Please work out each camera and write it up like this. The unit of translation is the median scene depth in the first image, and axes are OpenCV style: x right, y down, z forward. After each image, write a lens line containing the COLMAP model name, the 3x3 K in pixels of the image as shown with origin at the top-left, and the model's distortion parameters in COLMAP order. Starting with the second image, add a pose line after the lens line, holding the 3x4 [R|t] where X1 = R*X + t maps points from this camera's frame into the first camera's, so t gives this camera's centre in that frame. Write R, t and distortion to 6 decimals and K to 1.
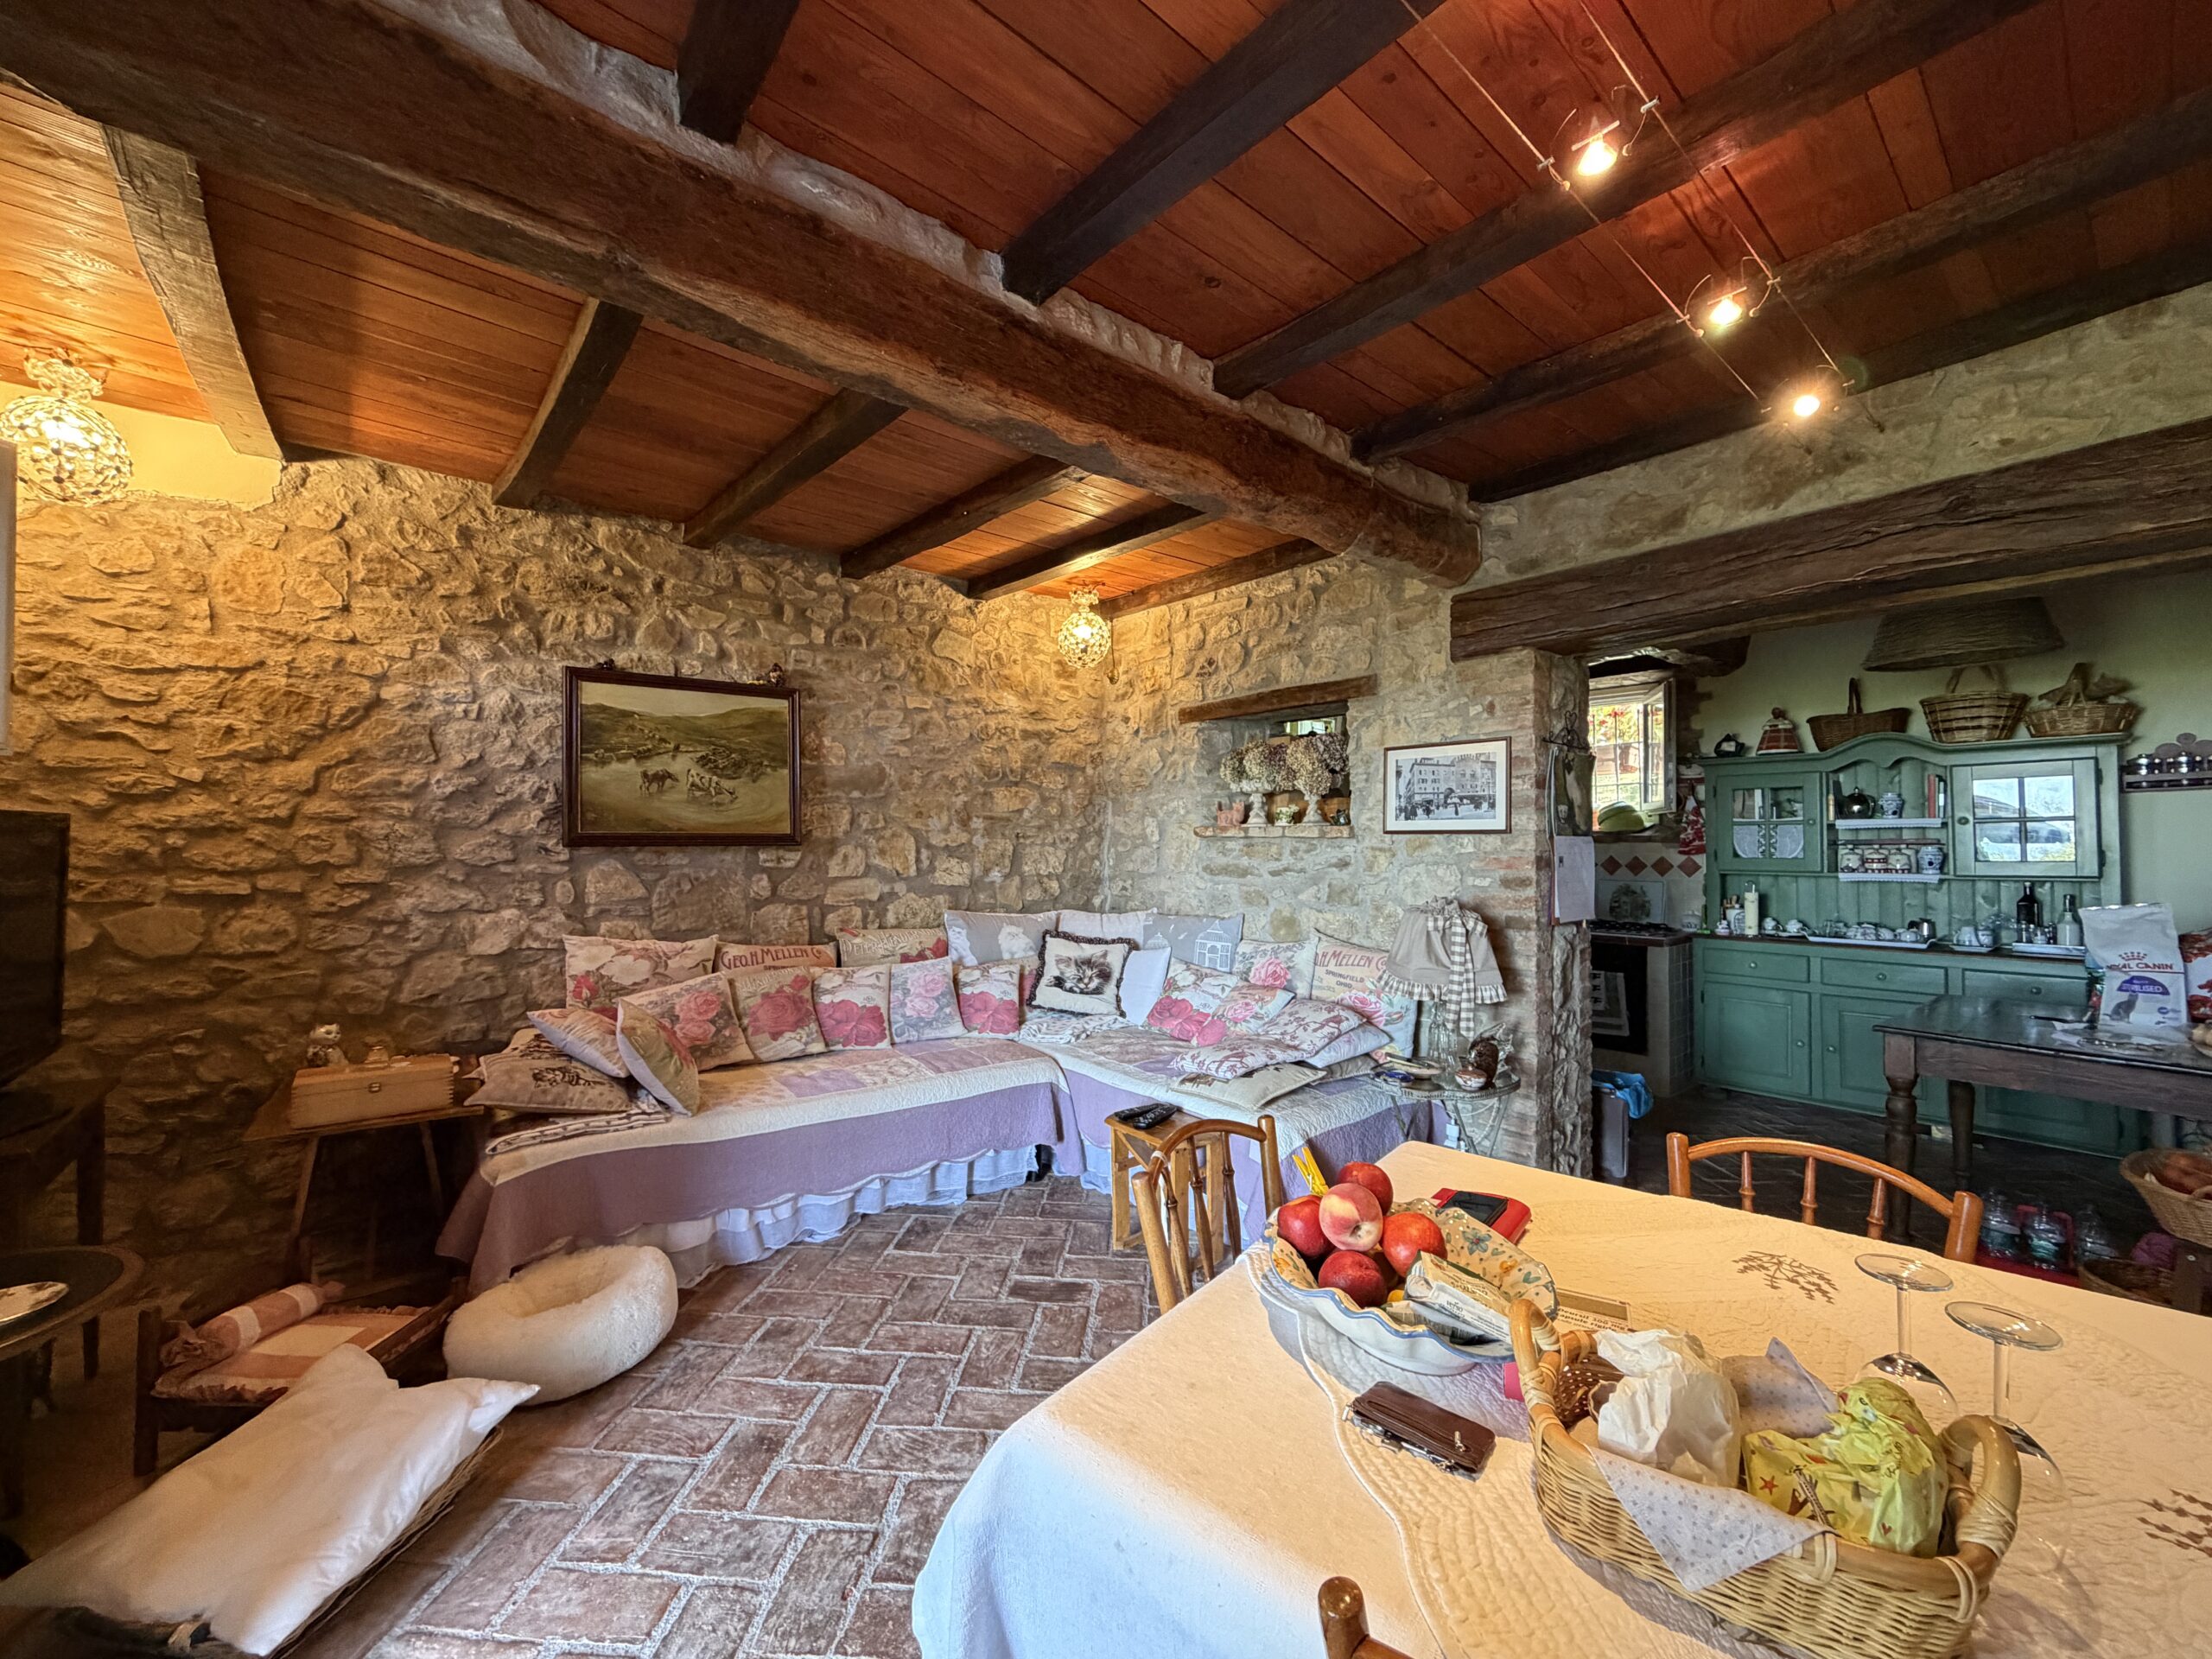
lens RADIAL K [[883.1, 0, 1097.8], [0, 883.1, 828.8], [0, 0, 1]] dist [-0.000546, 0.000293]
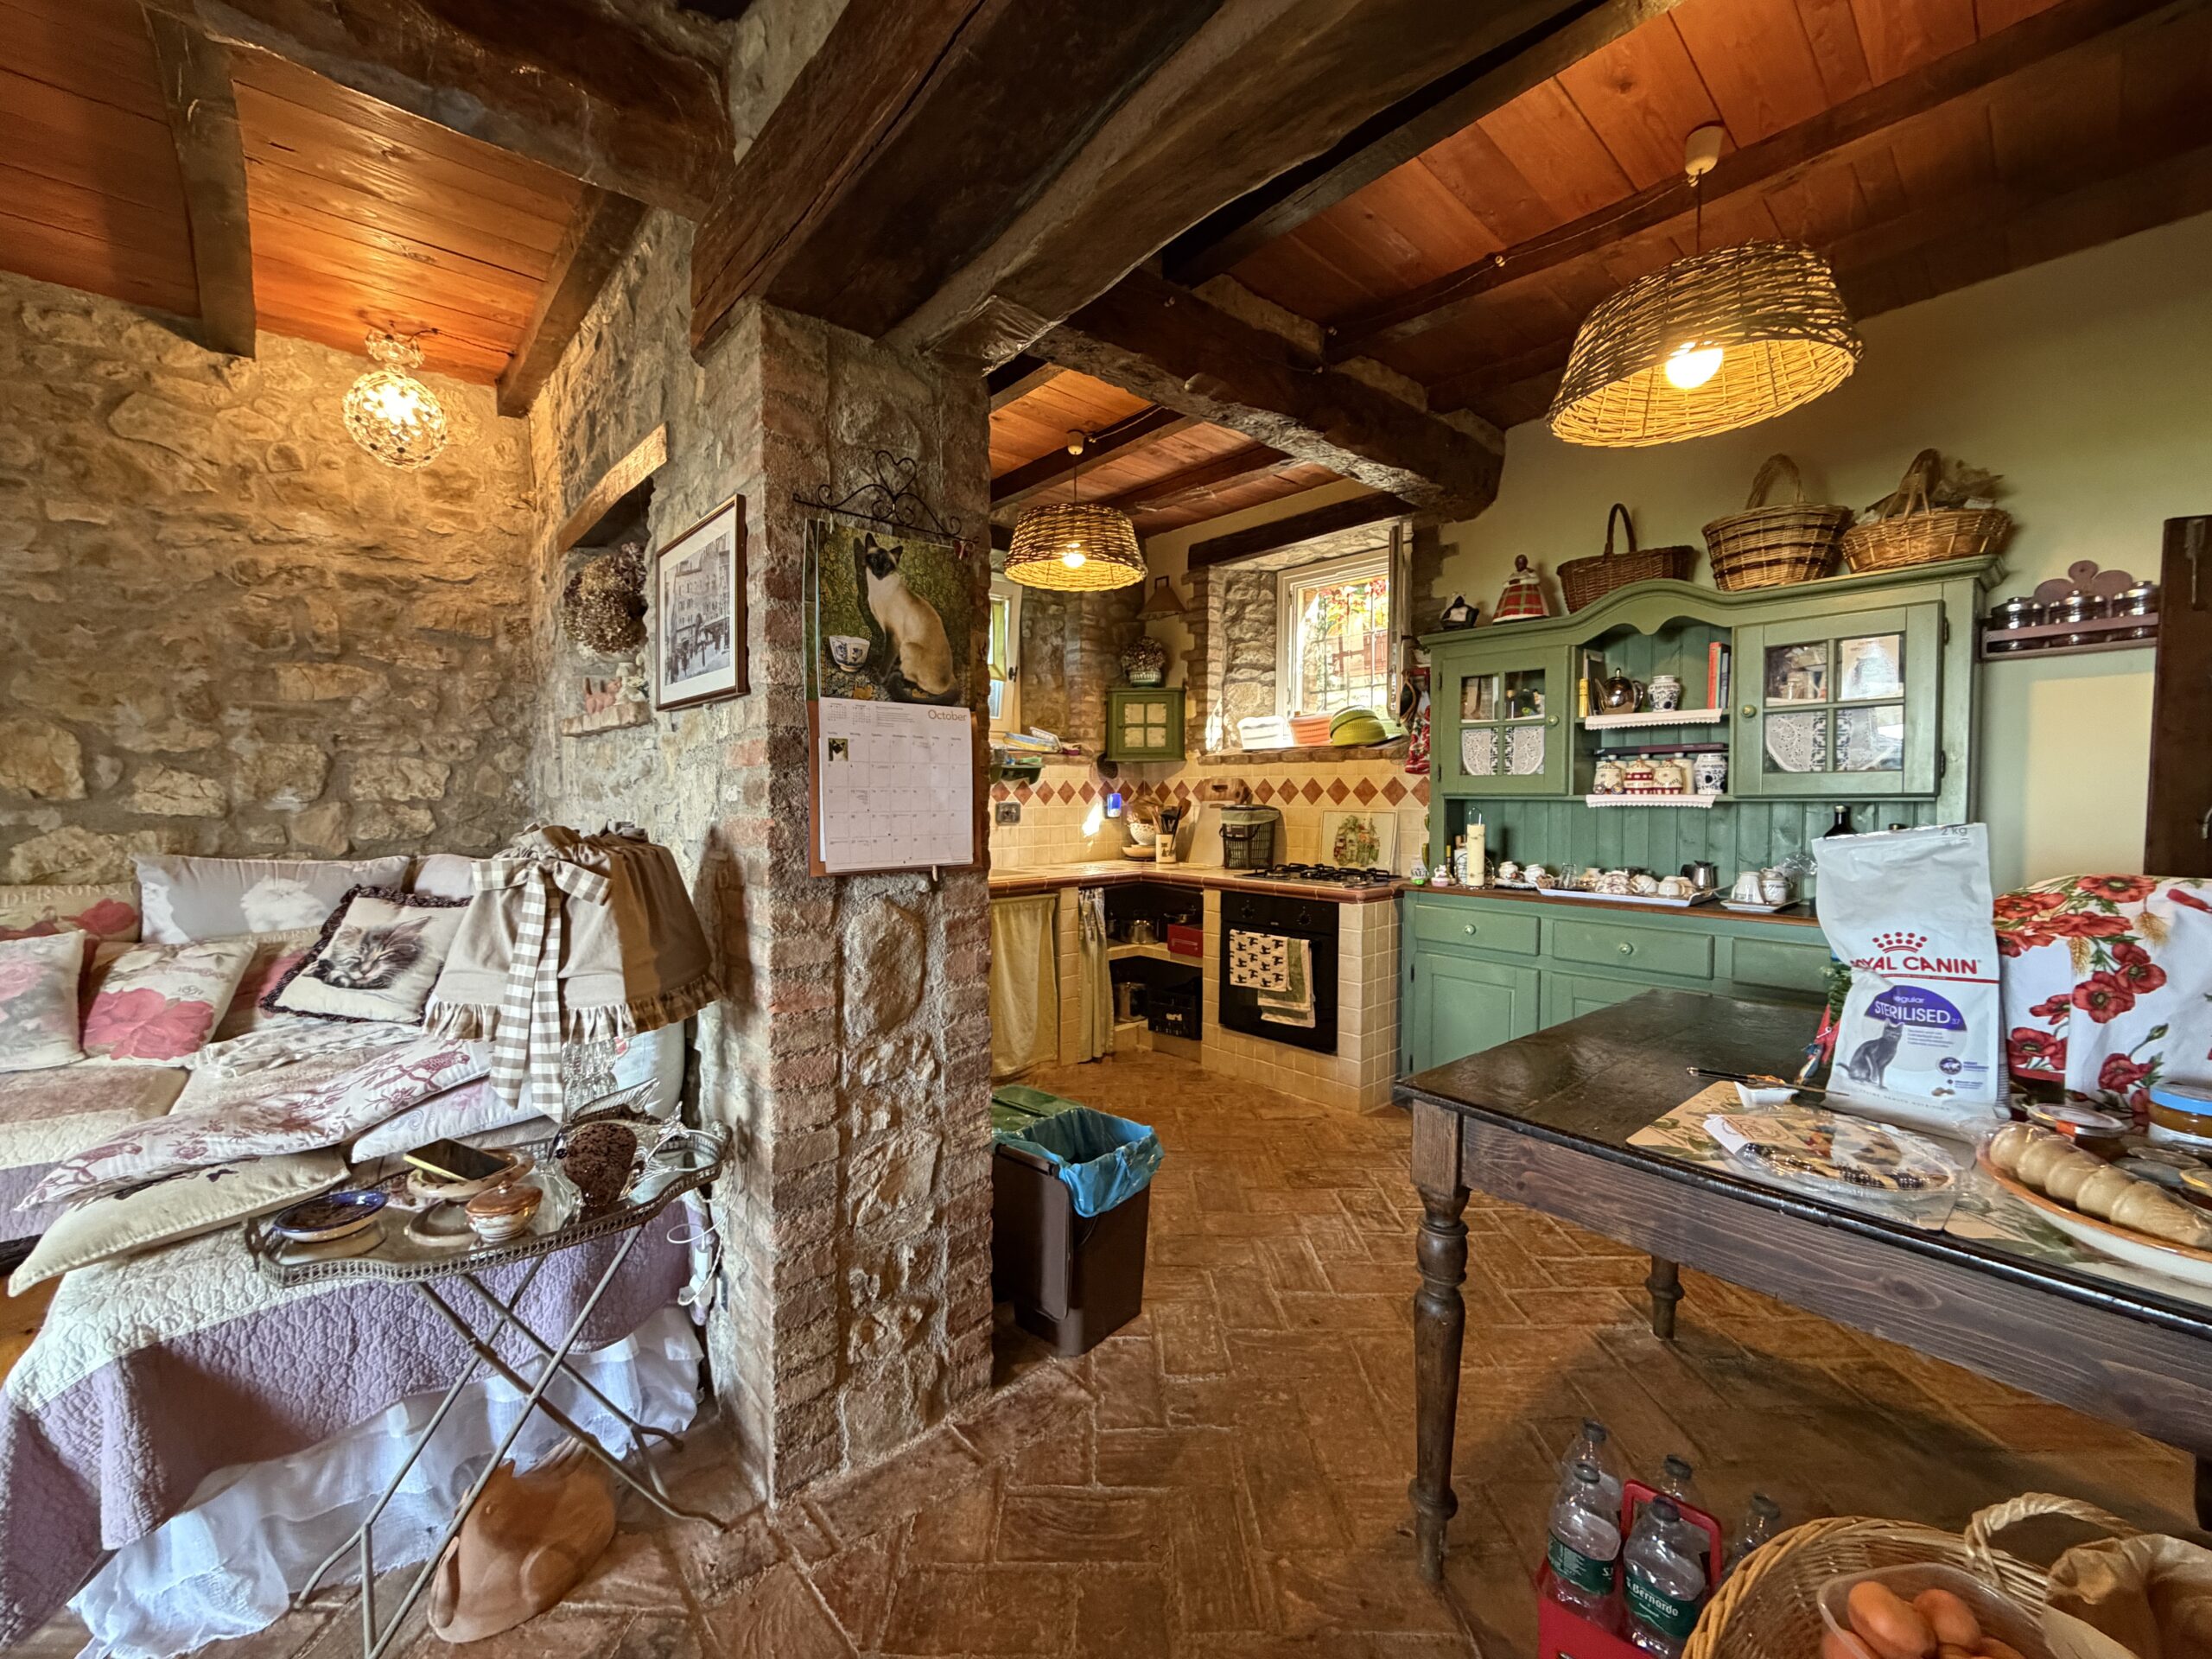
lens RADIAL K [[883.1, 0, 1099.4], [0, 883.1, 829.1], [0, 0, 1]] dist [-0.000546, 0.000293]
pose [[0.999379, -0.003044, 0.035113, 0.581134], [0.000950, 0.998228, 0.059504, 0.046750], [-0.035232, -0.059433, 0.997610, 0.441305]]
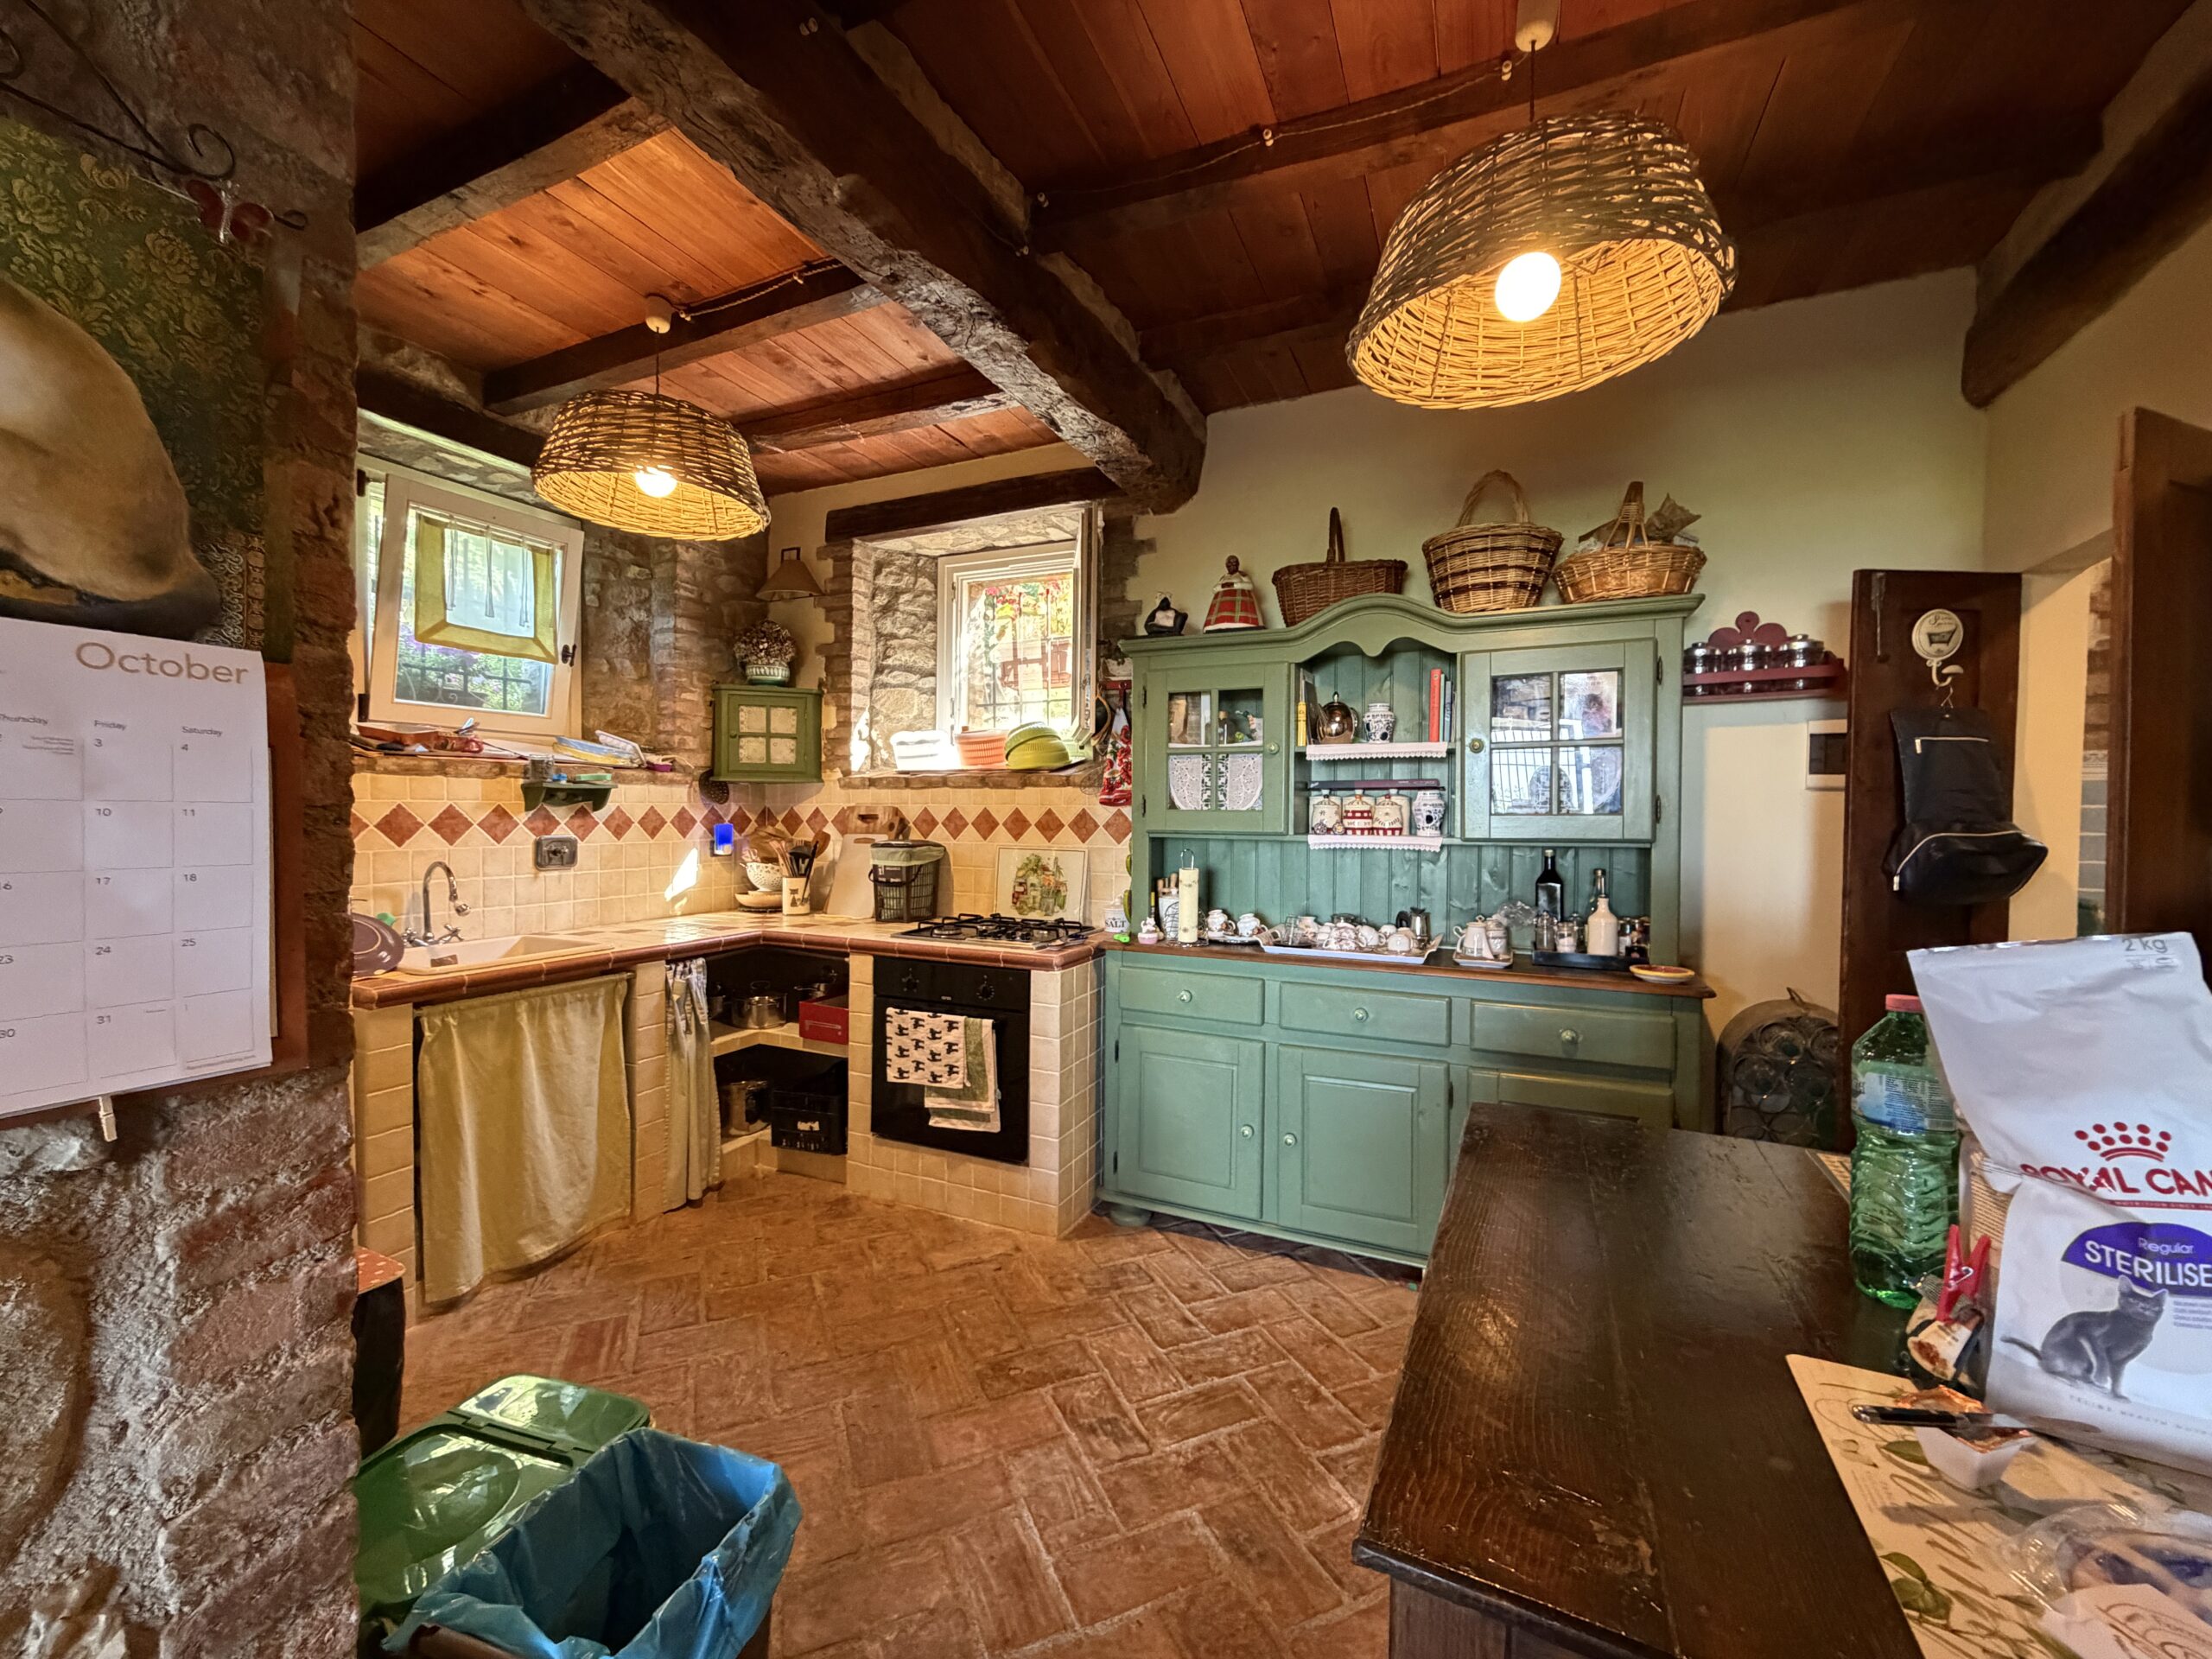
lens RADIAL K [[883.1, 0, 1100.2], [0, 883.1, 828.5], [0, 0, 1]] dist [-0.000546, 0.000293]
pose [[0.902324, -0.000205, 0.431058, 0.604974], [-0.015938, 0.999300, 0.033837, 0.036571], [-0.430763, -0.037402, 0.901690, 0.695593]]
